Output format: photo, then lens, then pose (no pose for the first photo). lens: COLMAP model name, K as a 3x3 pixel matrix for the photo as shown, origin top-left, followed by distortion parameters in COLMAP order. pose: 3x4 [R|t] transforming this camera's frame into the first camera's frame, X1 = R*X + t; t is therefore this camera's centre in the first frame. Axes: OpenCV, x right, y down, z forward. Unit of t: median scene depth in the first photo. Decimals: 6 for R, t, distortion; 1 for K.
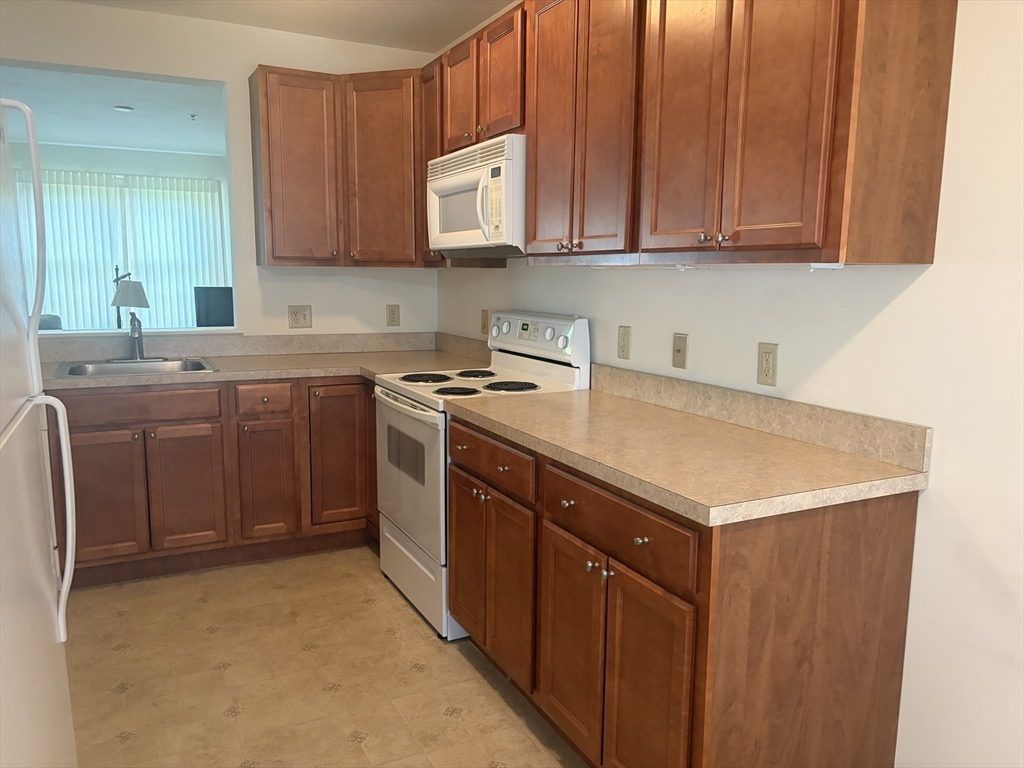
lens RADIAL K [[772.7, 0, 507.7], [0, 772.7, 385.4], [0, 0, 1]] dist [0.029101, -0.016958]
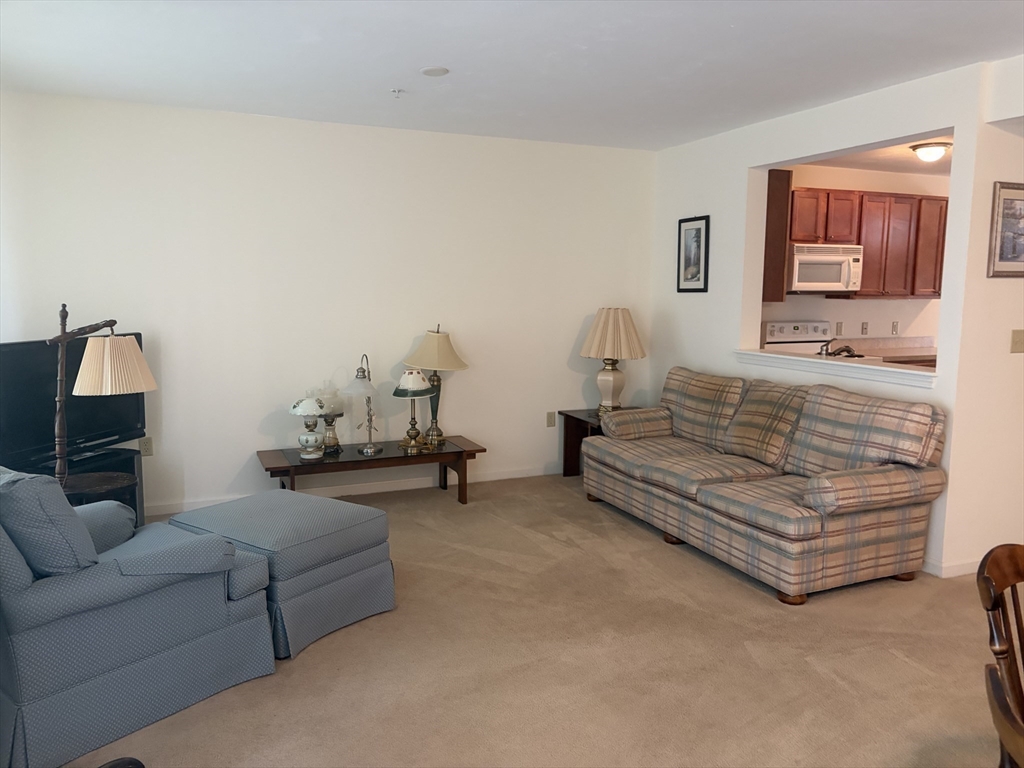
lens RADIAL K [[772.7, 0, 514.9], [0, 772.7, 384.6], [0, 0, 1]] dist [0.029101, -0.016958]
pose [[0.051973, -0.133240, 0.989720, -2.017600], [0.138584, 0.982433, 0.124982, -0.281815], [-0.988986, 0.130664, 0.069525, 1.571560]]
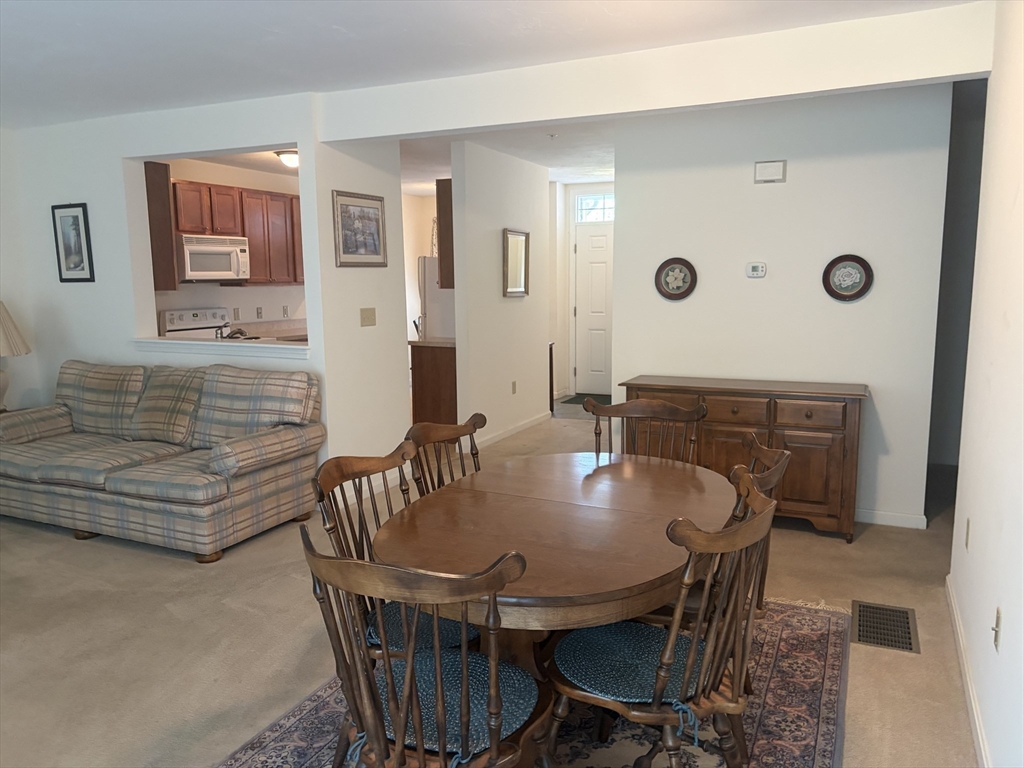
lens RADIAL K [[772.7, 0, 511.2], [0, 772.7, 391.2], [0, 0, 1]] dist [0.029101, -0.016958]
pose [[-0.616196, -0.120134, 0.778377, -2.163922], [0.115957, 0.963690, 0.240532, -0.282310], [-0.779010, 0.238473, -0.579891, 1.574549]]
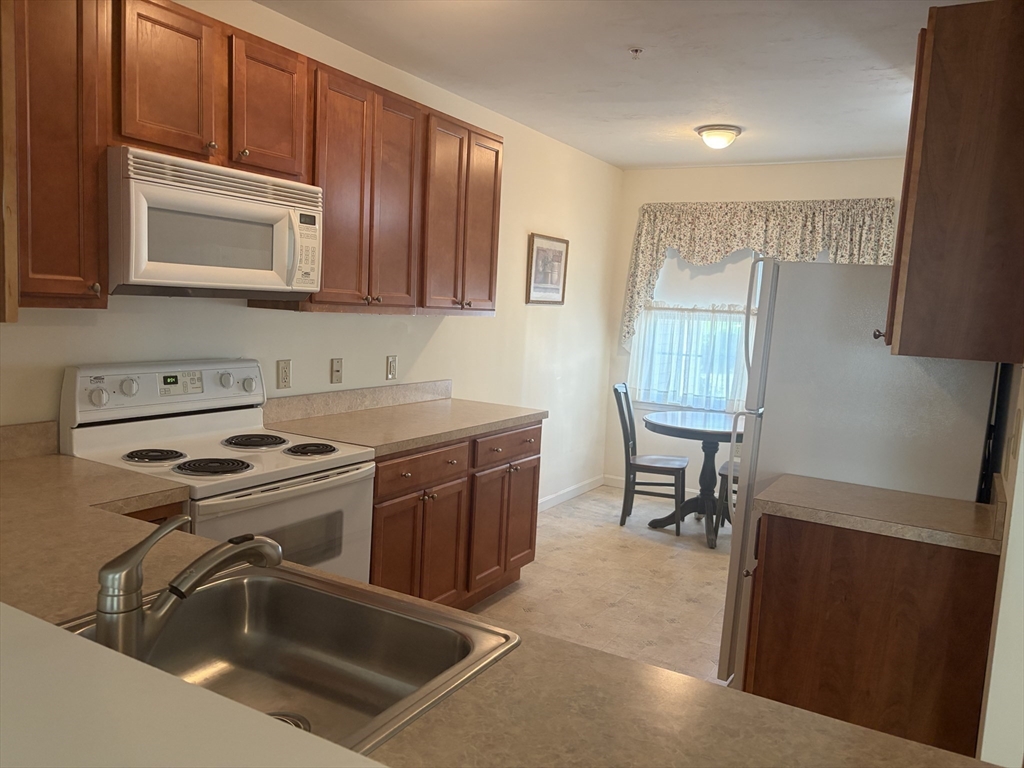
lens RADIAL K [[772.7, 0, 513.7], [0, 772.7, 385.9], [0, 0, 1]] dist [0.029101, -0.016958]
pose [[-0.543599, -0.125094, 0.829971, -0.829414], [0.066394, 0.979324, 0.191091, -0.196532], [-0.836715, 0.158982, -0.524054, 1.097283]]
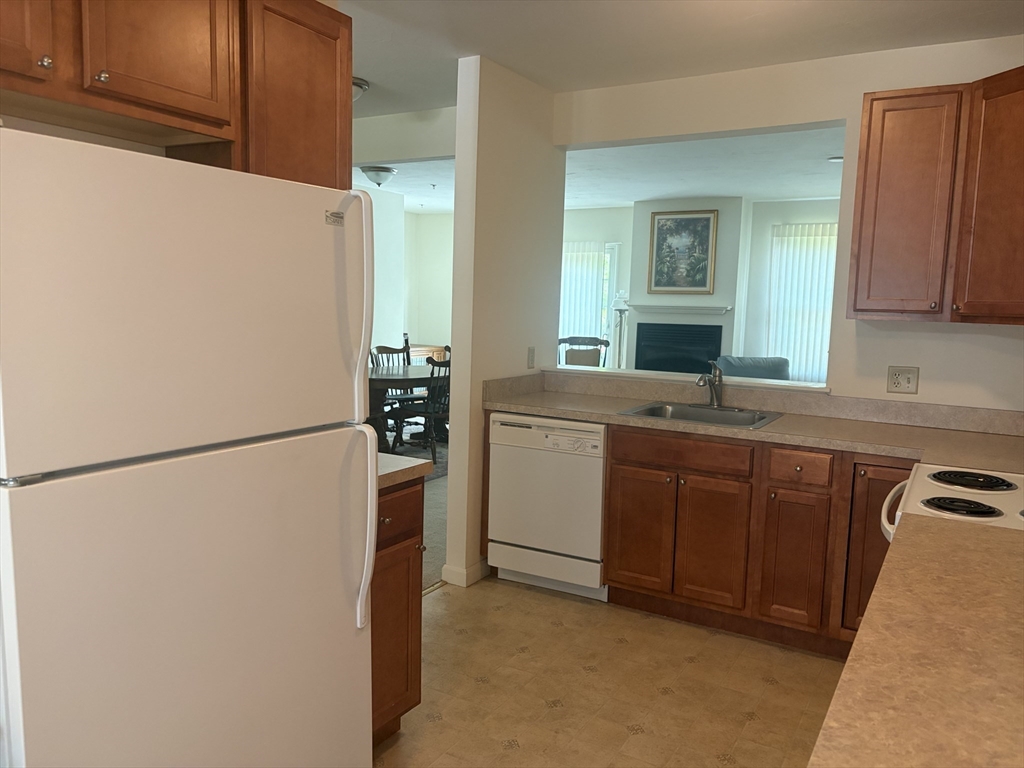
lens RADIAL K [[772.7, 0, 512.1], [0, 772.7, 388.4], [0, 0, 1]] dist [0.029101, -0.016958]
pose [[0.542941, 0.100766, -0.833703, 0.246664], [-0.143692, 0.989281, 0.025993, -0.049520], [0.827386, 0.105684, 0.551601, 0.229114]]
